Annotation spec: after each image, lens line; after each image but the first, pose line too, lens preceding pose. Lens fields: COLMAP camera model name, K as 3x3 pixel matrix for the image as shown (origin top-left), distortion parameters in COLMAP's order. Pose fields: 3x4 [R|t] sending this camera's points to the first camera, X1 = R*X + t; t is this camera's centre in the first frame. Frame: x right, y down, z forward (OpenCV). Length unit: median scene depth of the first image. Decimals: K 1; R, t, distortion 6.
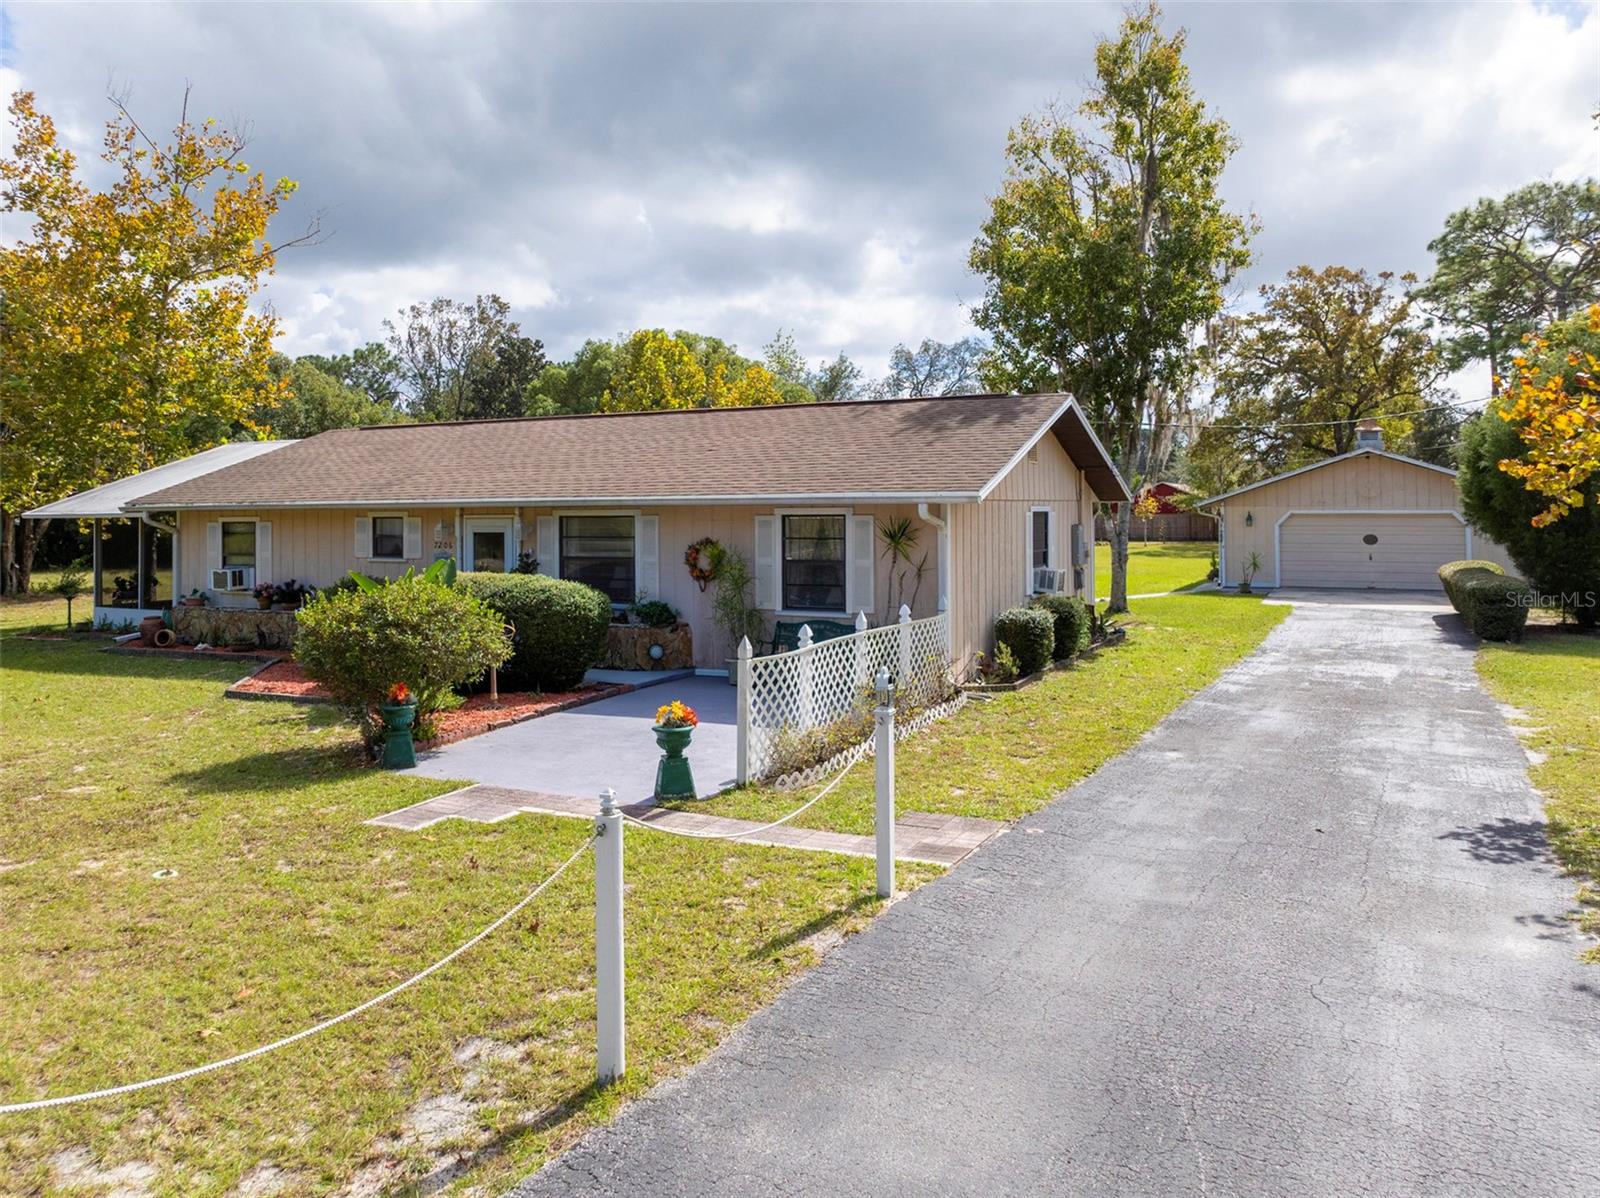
lens RADIAL K [[1242.9, 0, 763.2], [0, 1242.9, 451.4], [0, 0, 1]] dist [-0.017899, 0.001688]
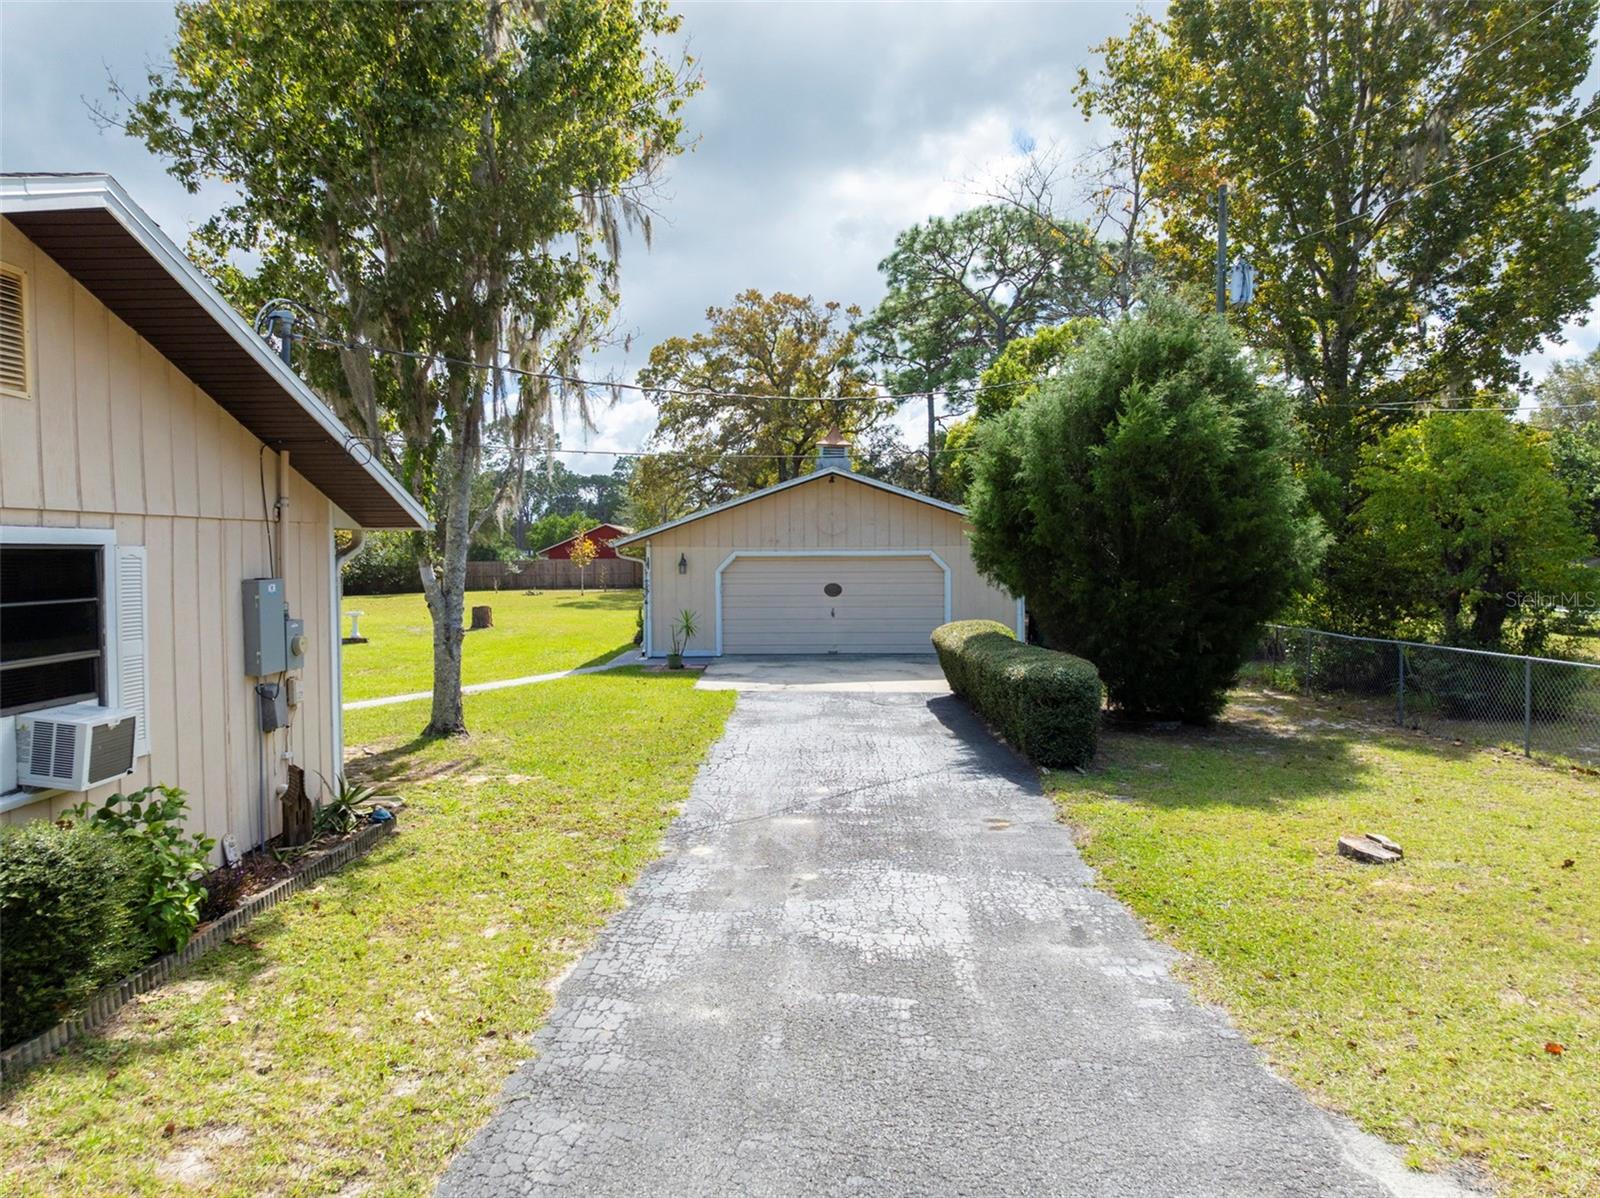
lens RADIAL K [[1242.9, 0, 801.3], [0, 1242.9, 598.1], [0, 0, 1]] dist [-0.017899, 0.001688]
pose [[0.897991, -0.018314, 0.439632, 0.065338], [-0.017260, 0.996898, 0.076783, 0.008594], [-0.439675, -0.076539, 0.894890, 0.154525]]
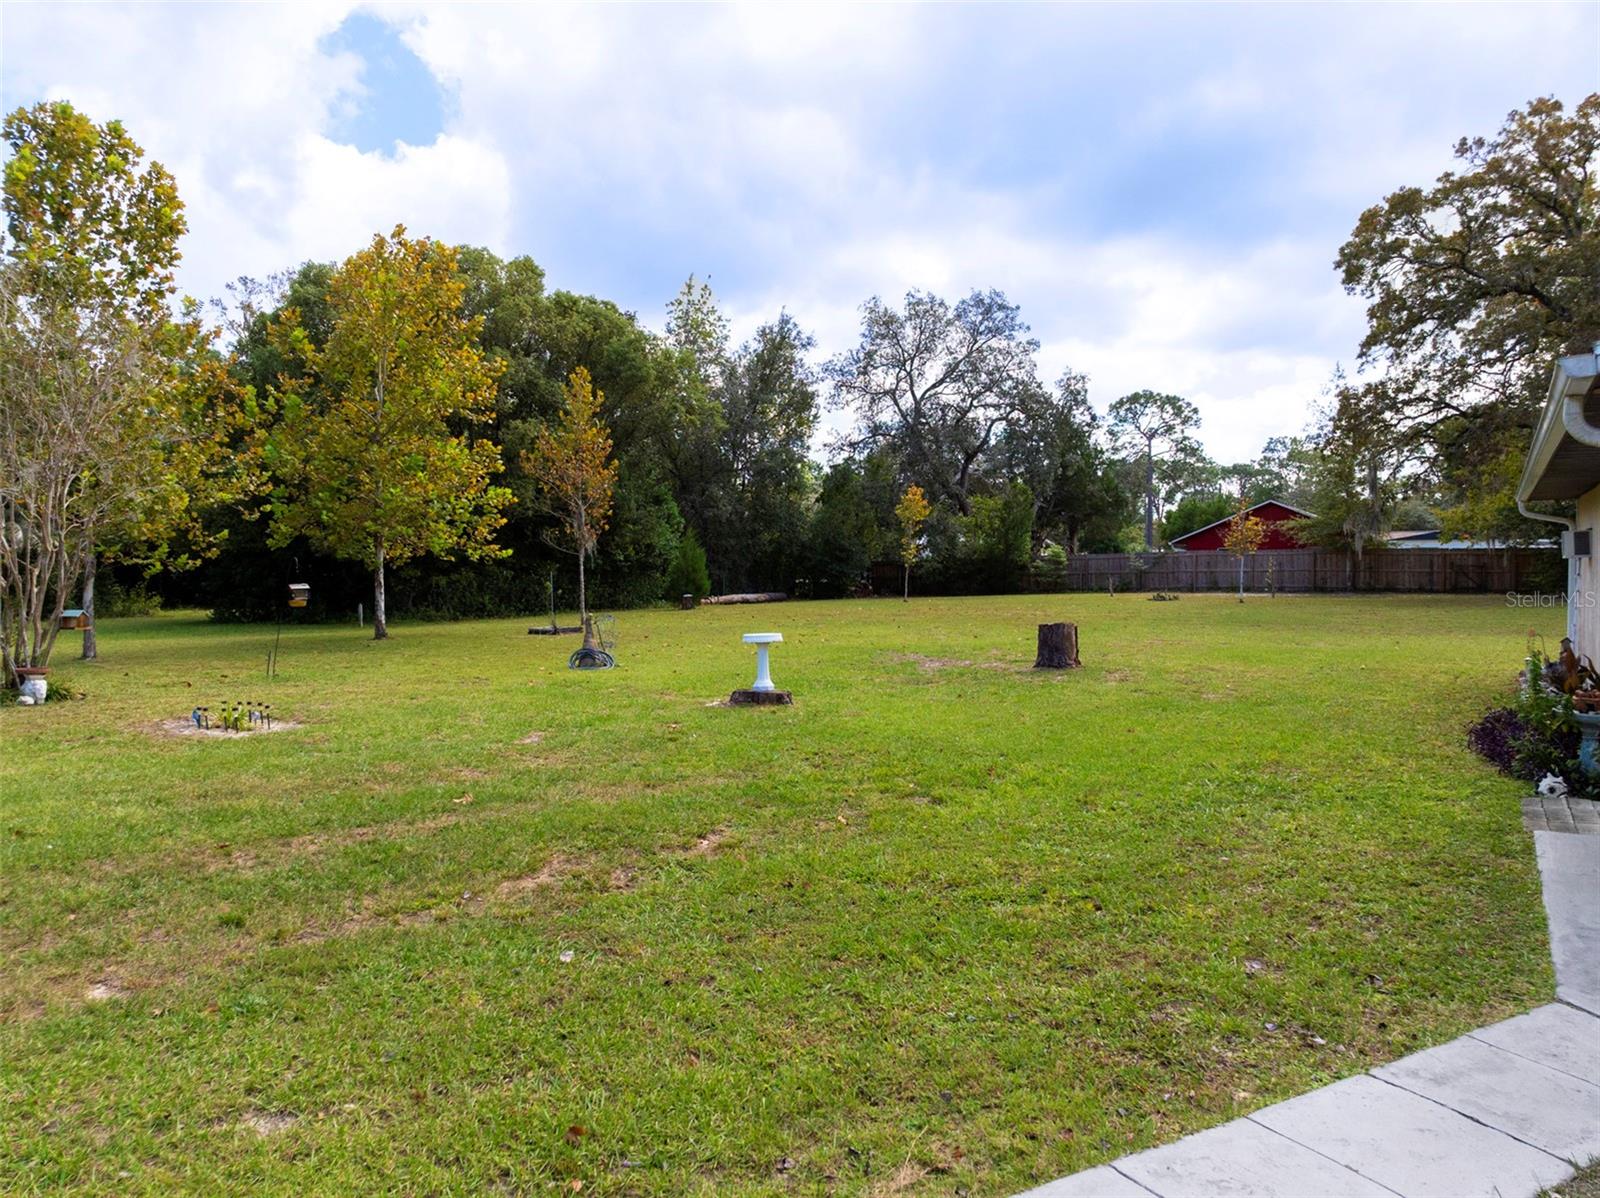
lens RADIAL K [[1242.9, 0, 802.3], [0, 1242.9, 597.4], [0, 0, 1]] dist [-0.017899, 0.001688]
pose [[0.999156, -0.002101, -0.041033, 0.144807], [0.005264, 0.997007, 0.077130, 0.032745], [0.040748, -0.077281, 0.996176, 0.473609]]
